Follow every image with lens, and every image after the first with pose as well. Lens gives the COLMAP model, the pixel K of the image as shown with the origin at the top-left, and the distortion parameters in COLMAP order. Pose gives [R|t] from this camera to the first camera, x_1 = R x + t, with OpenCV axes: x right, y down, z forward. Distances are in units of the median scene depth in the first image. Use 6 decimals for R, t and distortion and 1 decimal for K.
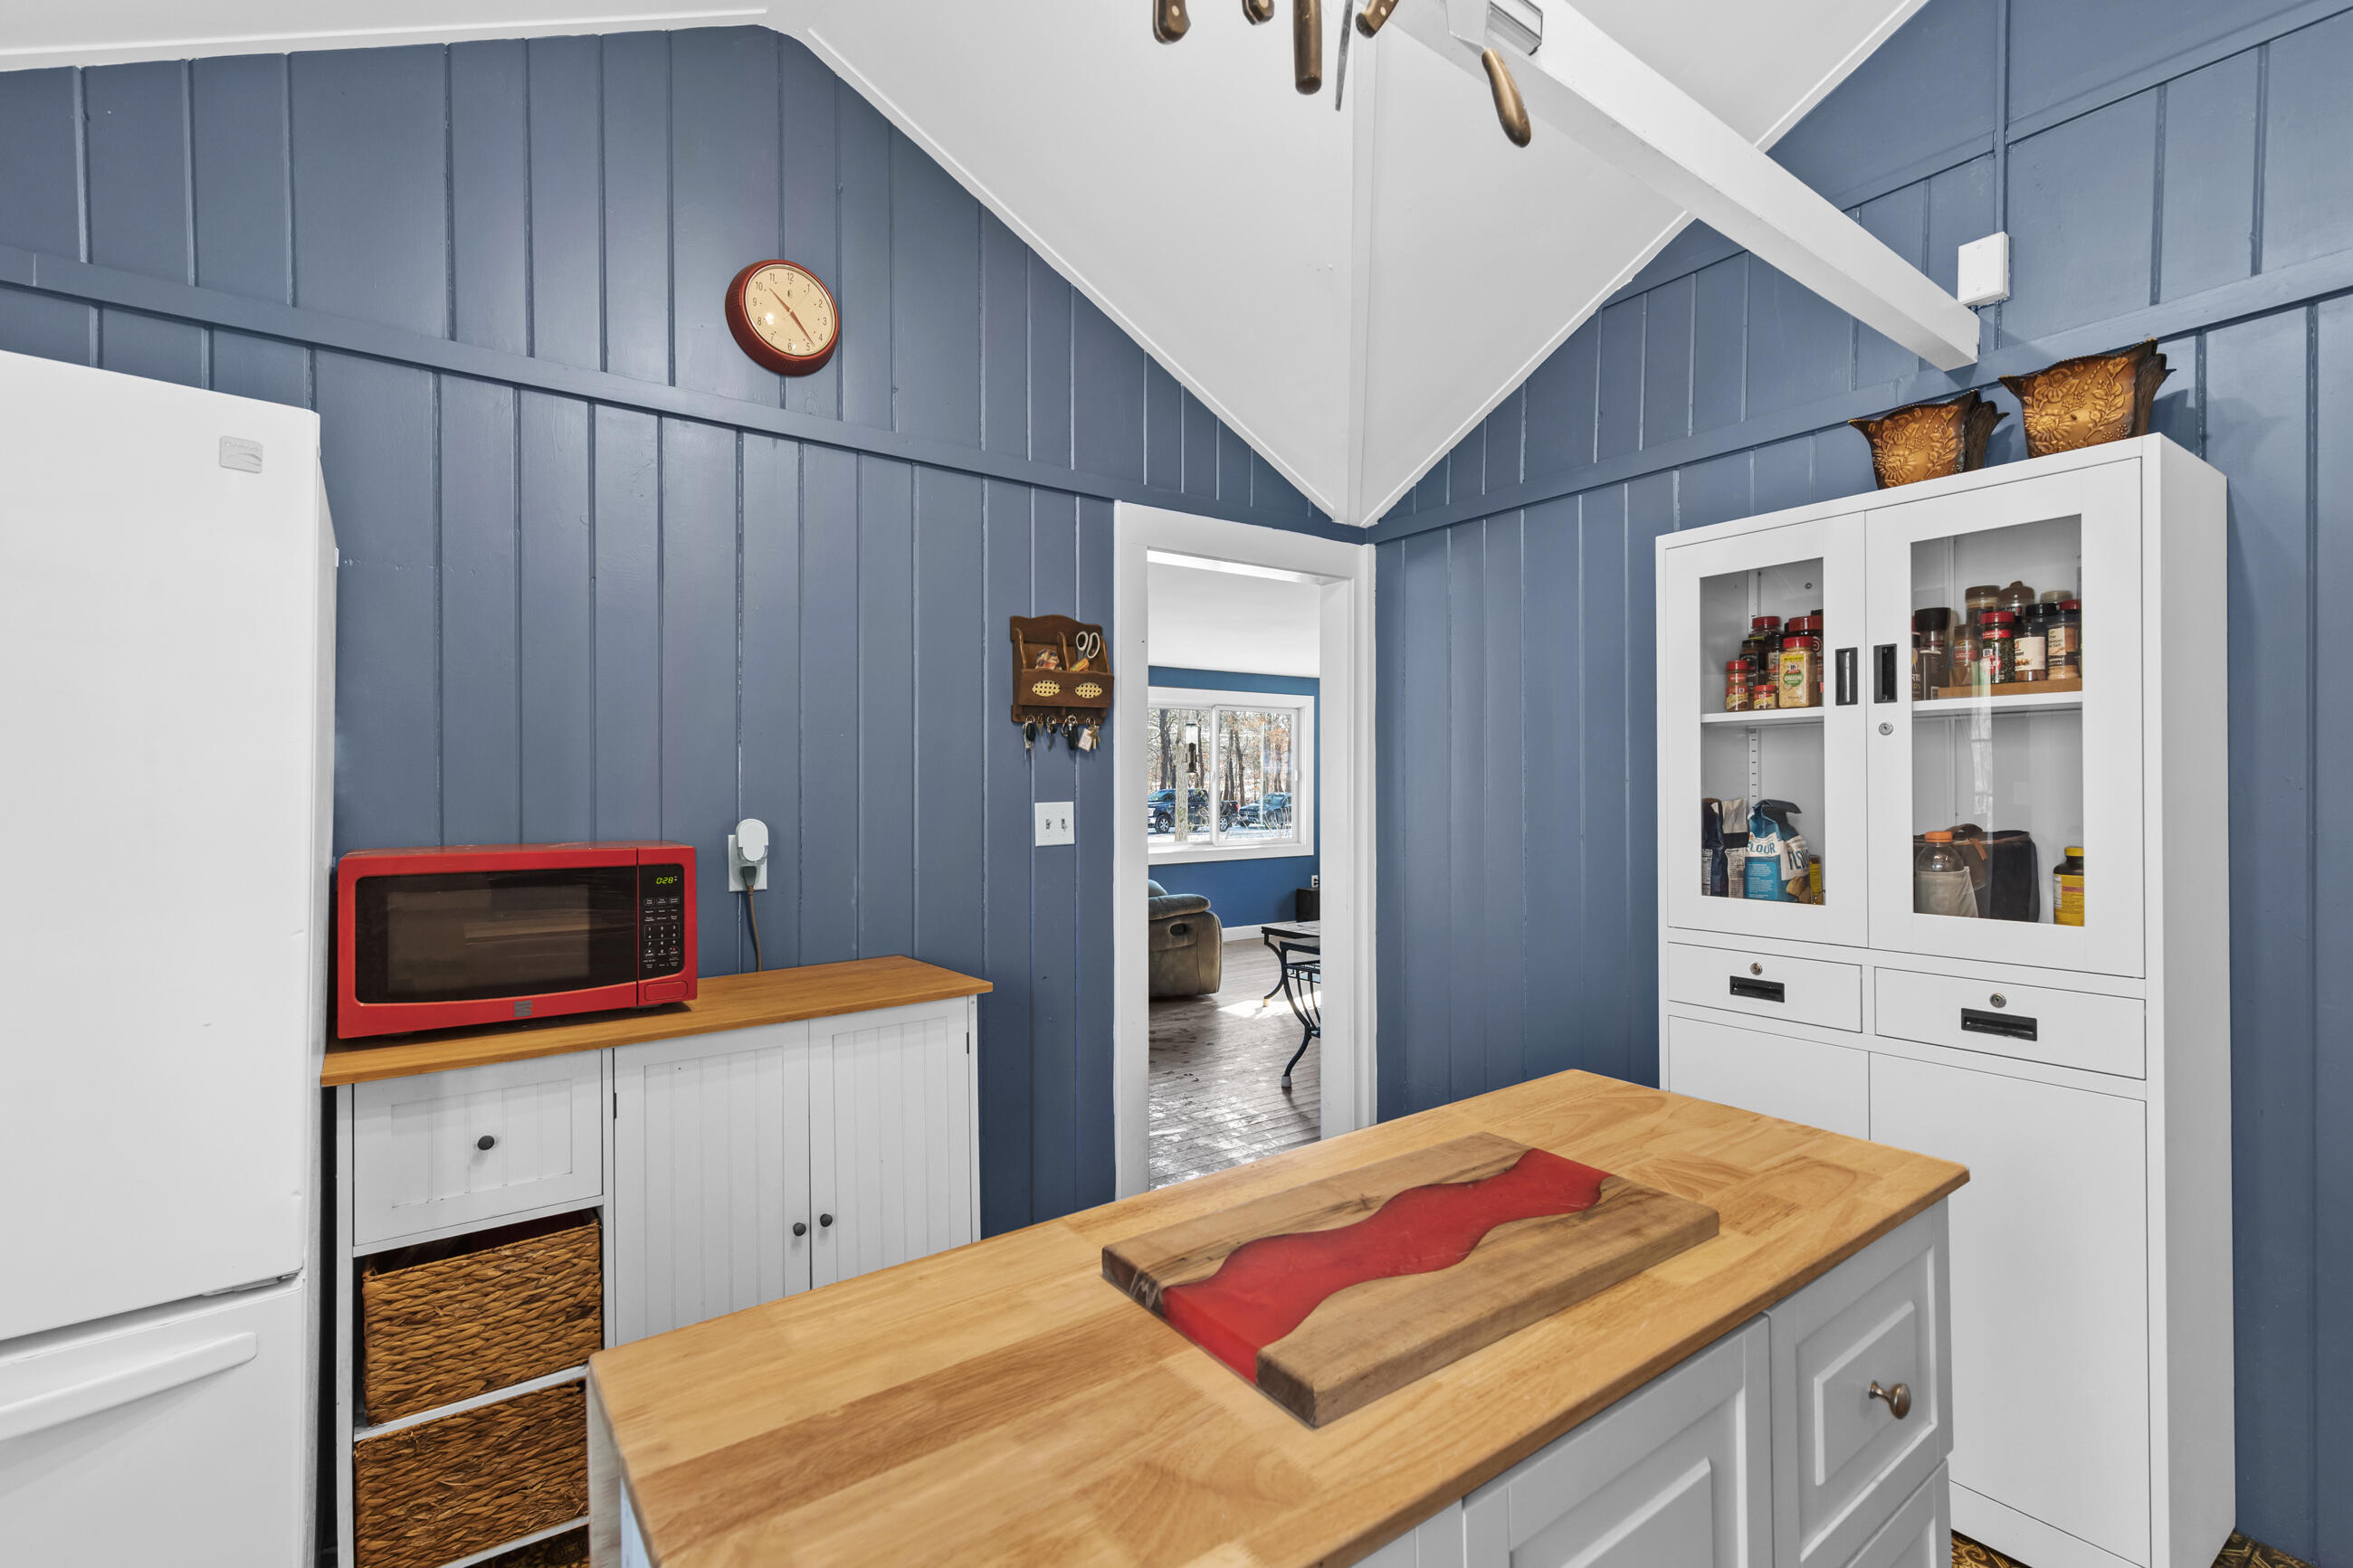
lens RADIAL K [[1065.3, 0, 1187.6], [0, 1065.3, 789.8], [0, 0, 1]] dist [0.004101, -0.000004]
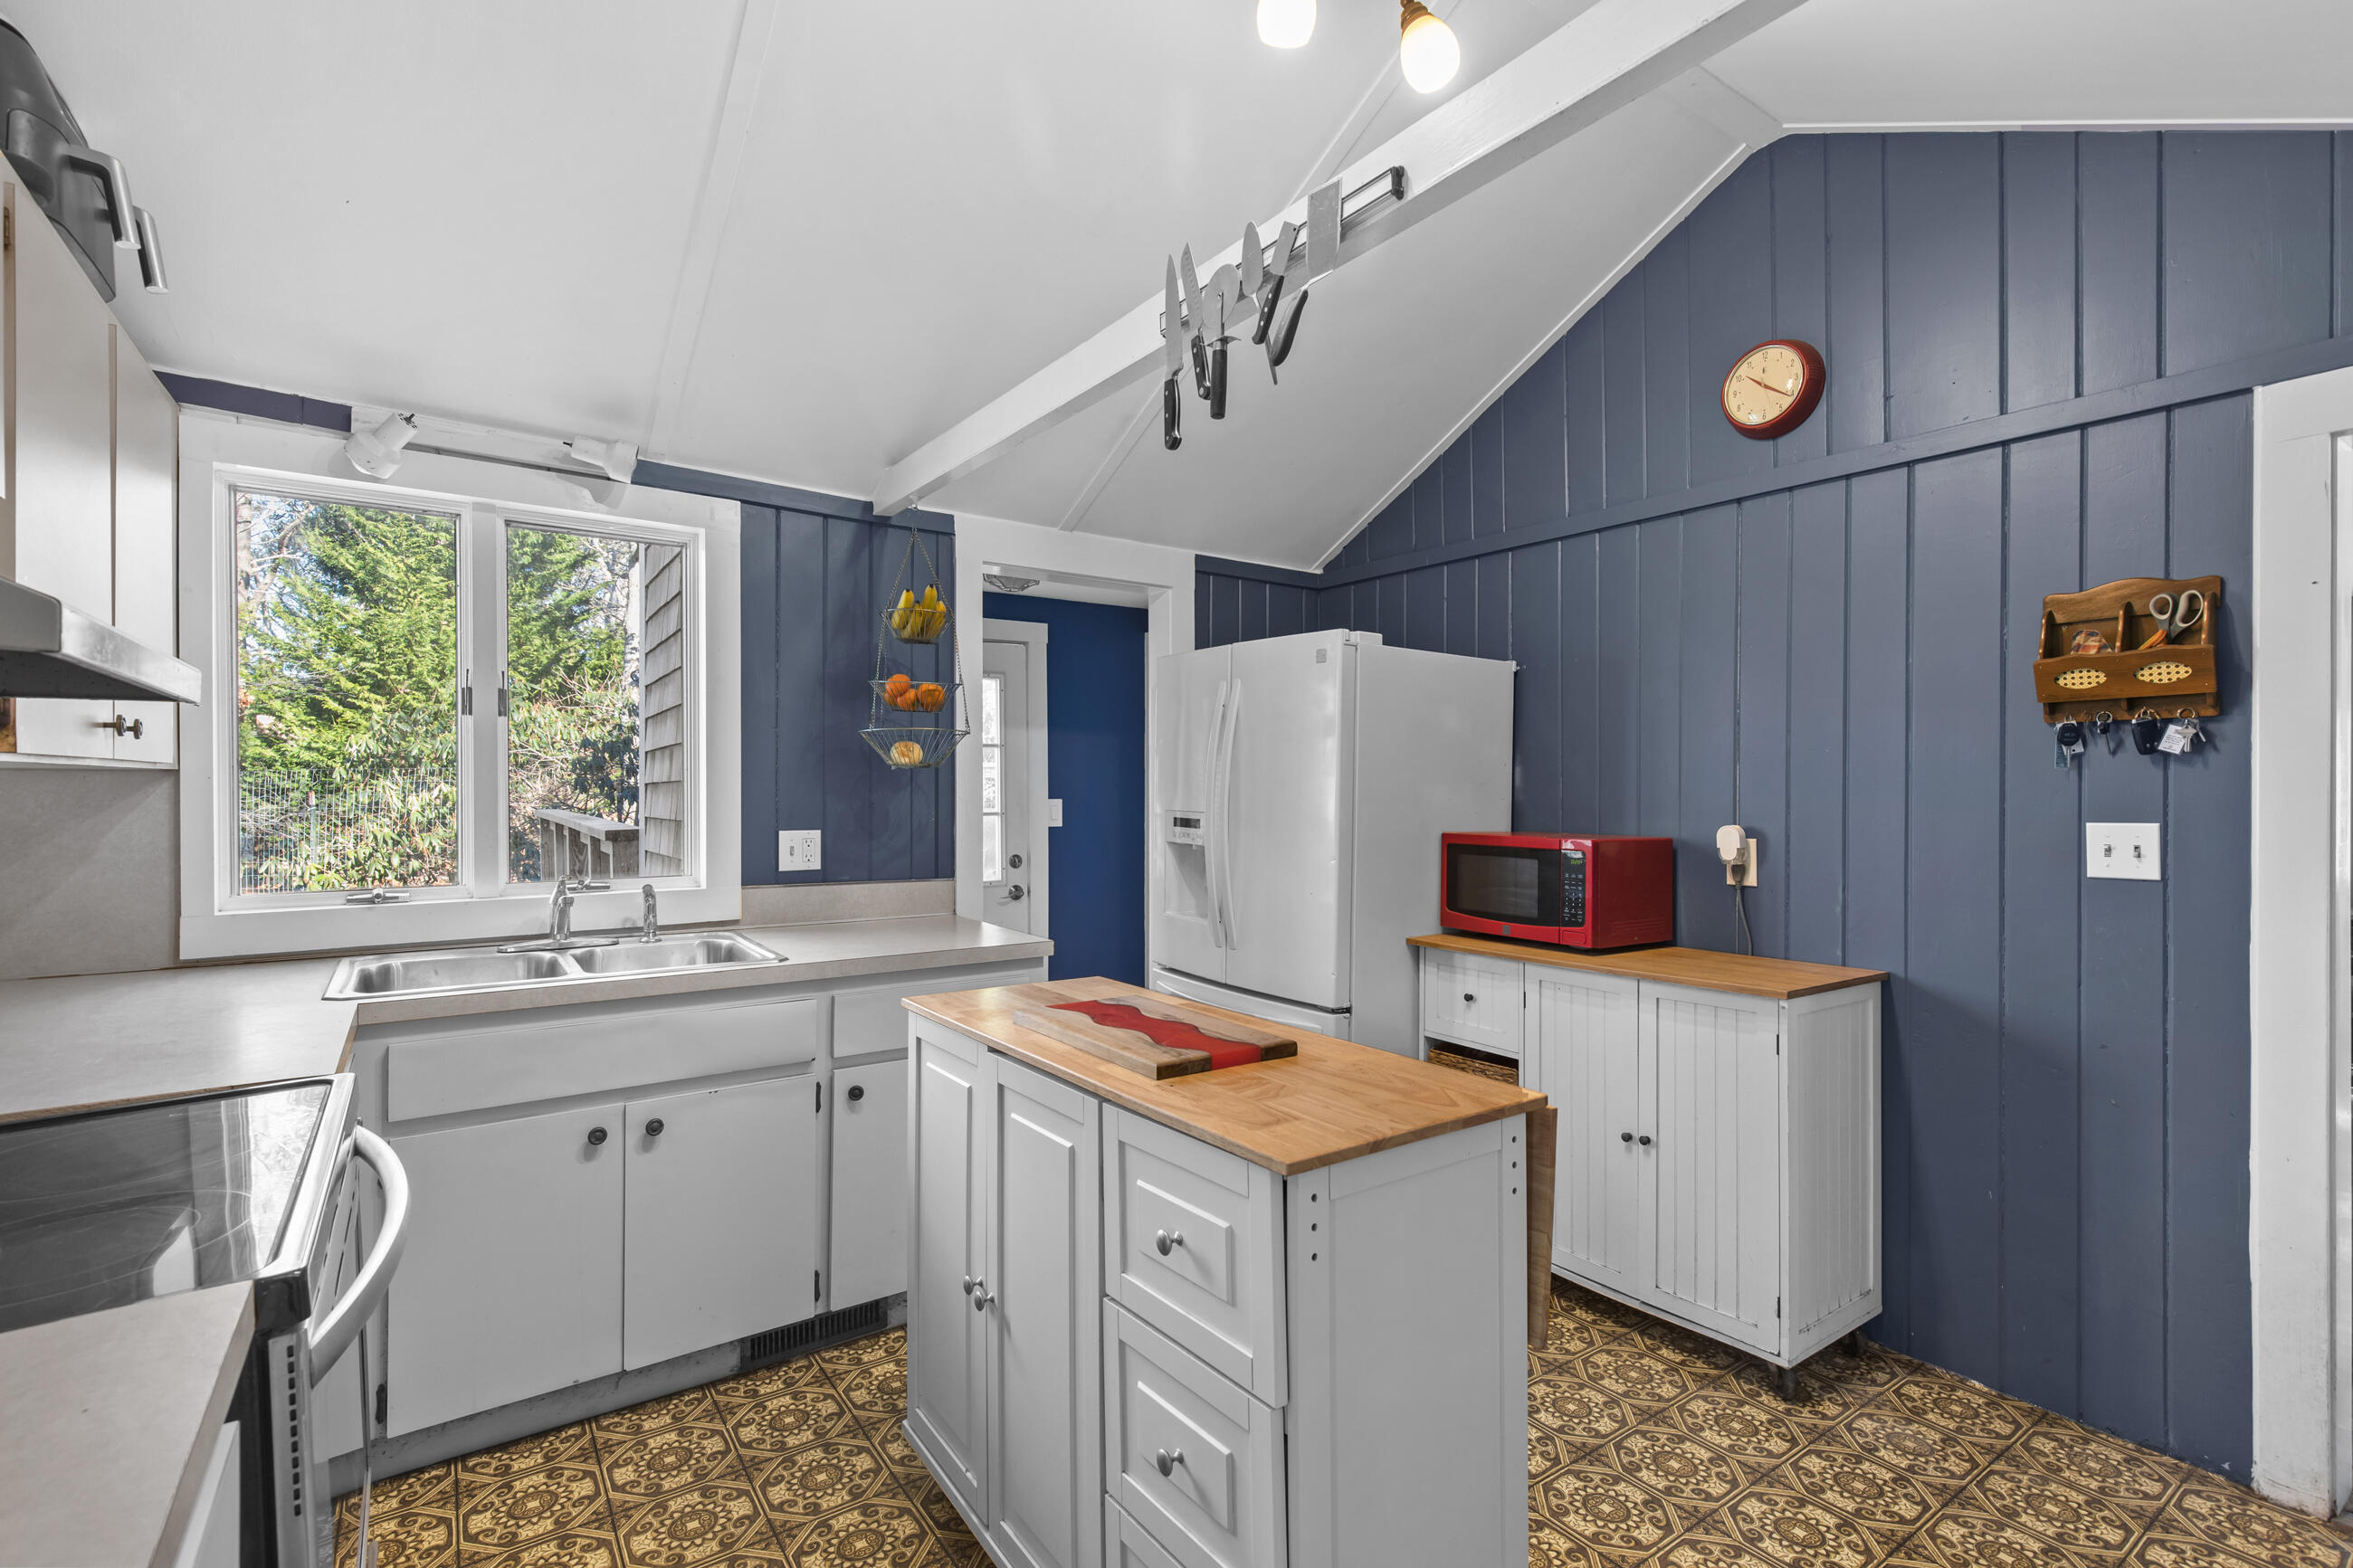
lens RADIAL K [[1065.3, 0, 1188.6], [0, 1065.3, 790.8], [0, 0, 1]] dist [0.004101, -0.000004]
pose [[-0.024111, 0.002720, -0.999706, 0.955869], [-0.008546, 0.999959, 0.002926, -0.011293], [0.999673, 0.008614, -0.024086, 0.492702]]
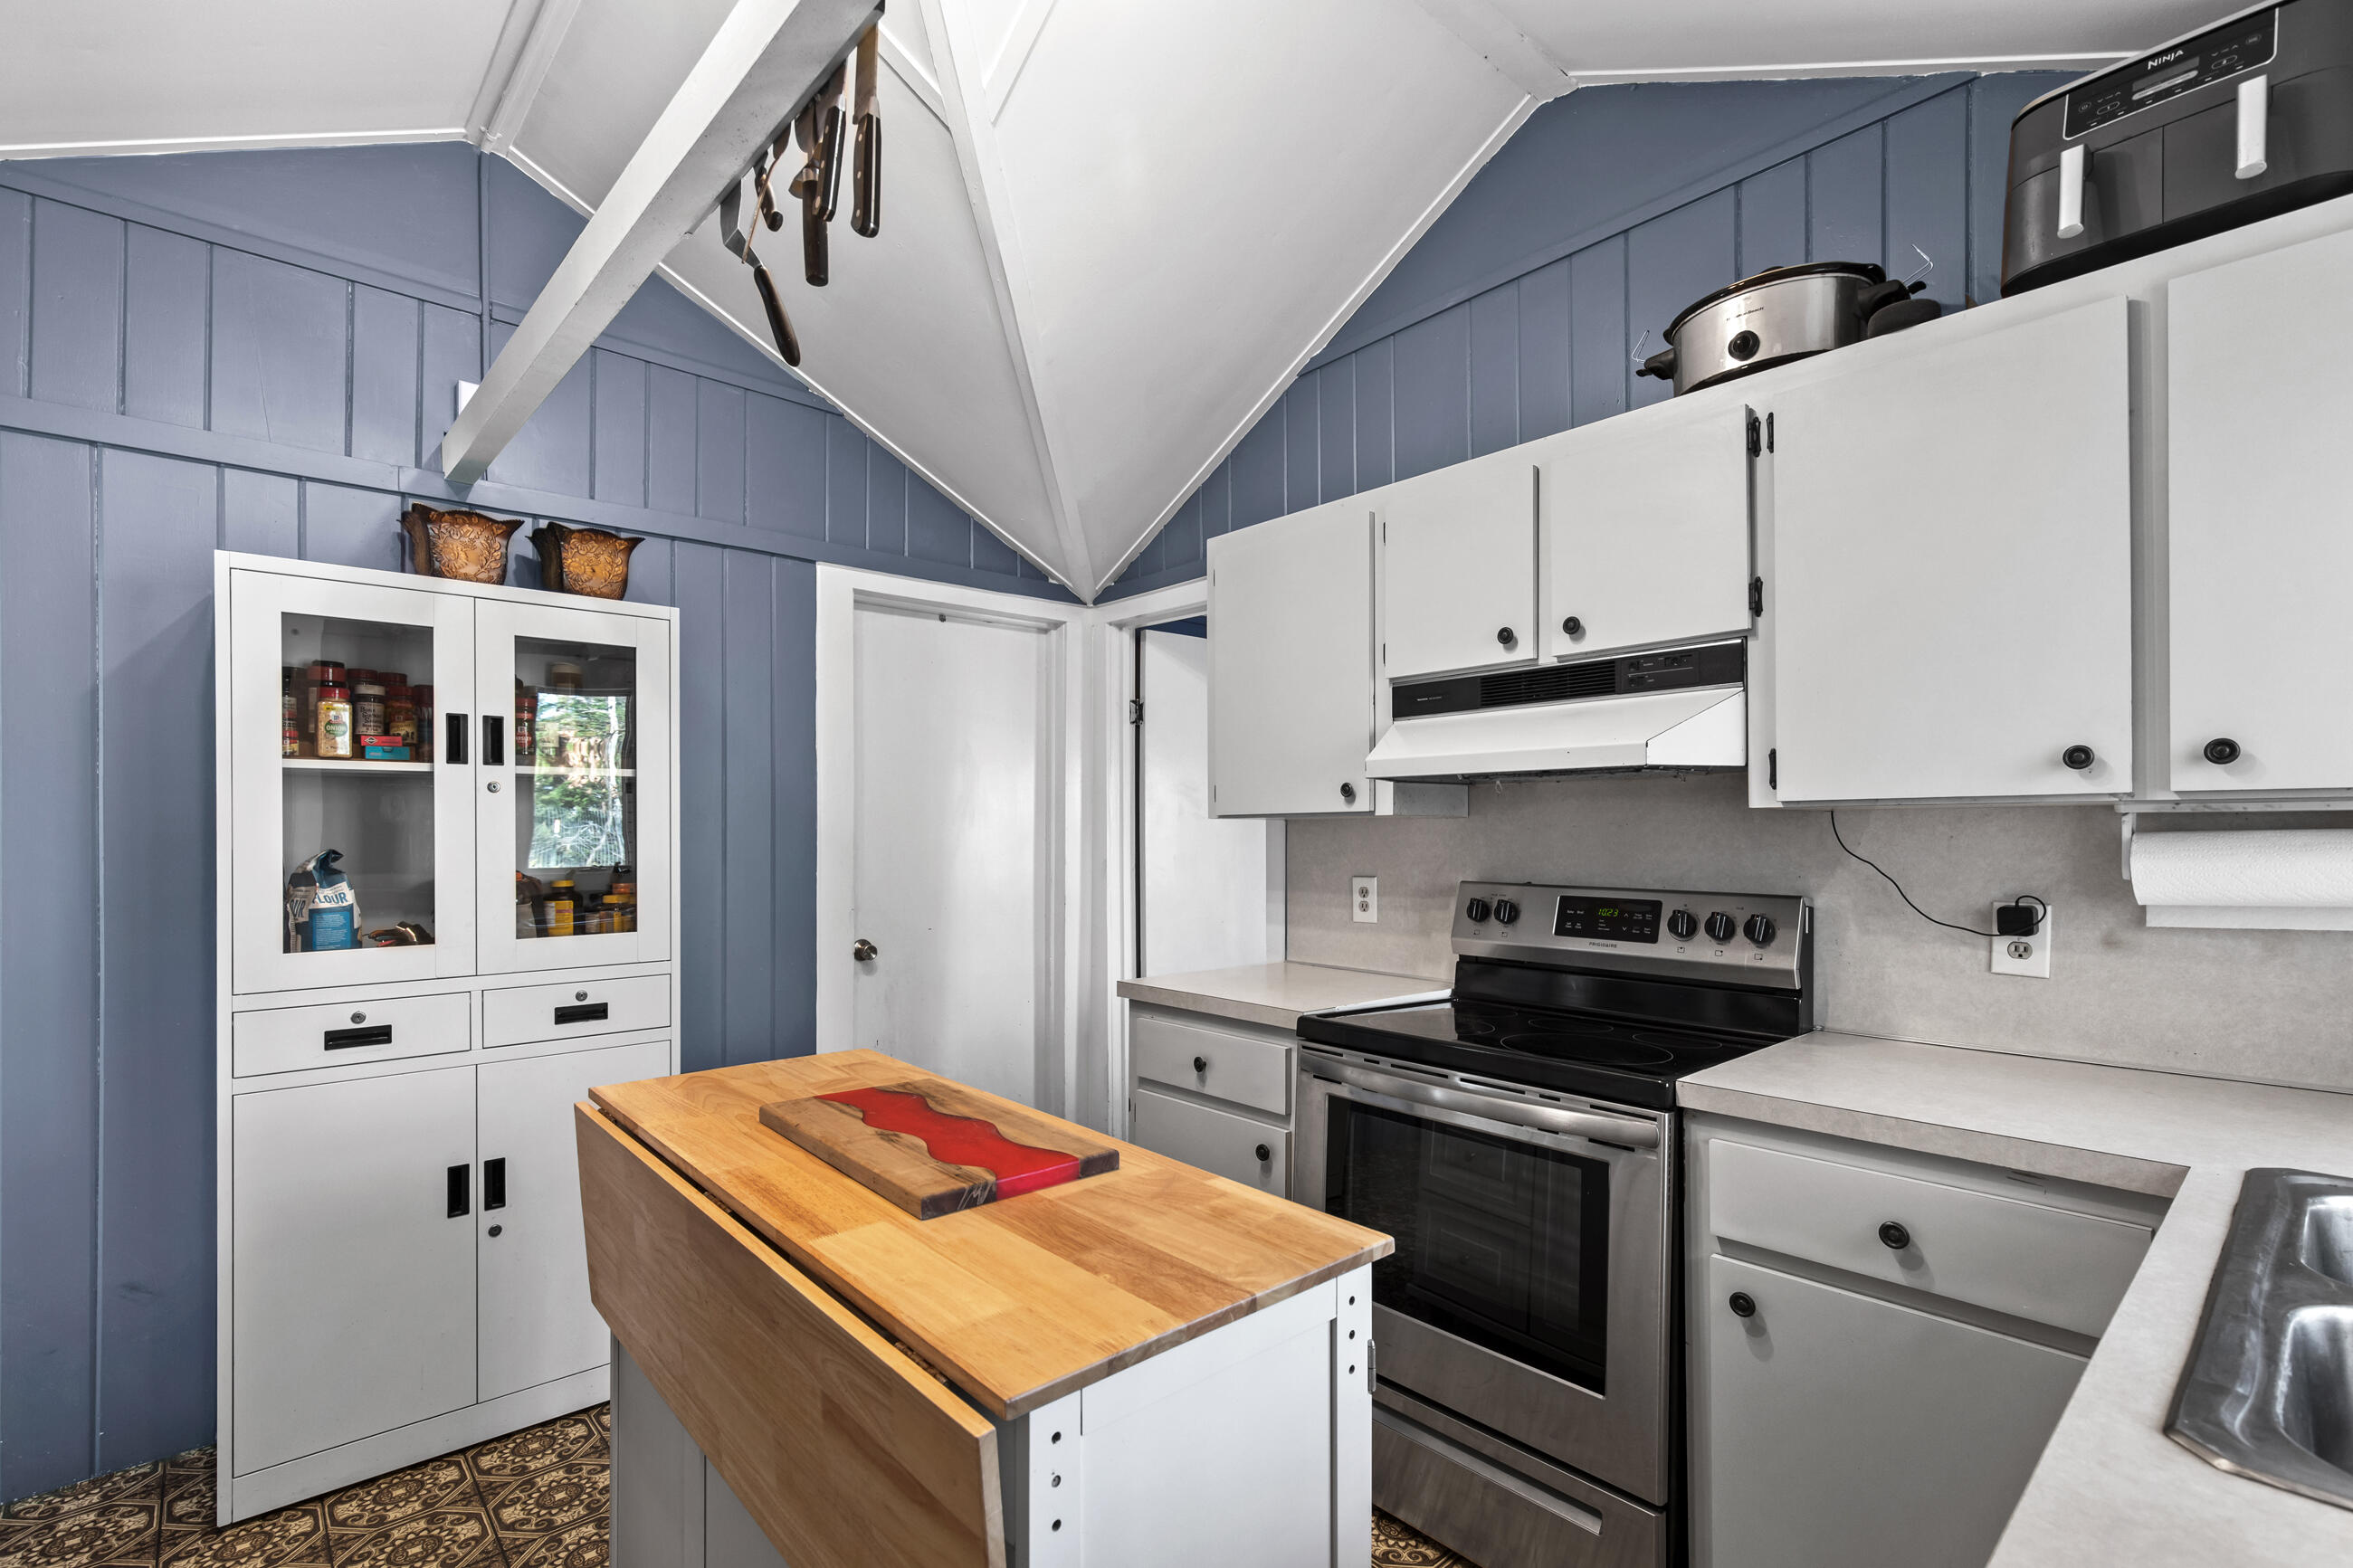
lens RADIAL K [[1065.3, 0, 1184.1], [0, 1065.3, 834.3], [0, 0, 1]] dist [0.004101, -0.000004]
pose [[-0.095222, -0.000305, 0.995456, -0.582163], [0.003388, 0.999994, 0.000630, -0.002887], [-0.995450, 0.003433, -0.095220, 0.340890]]
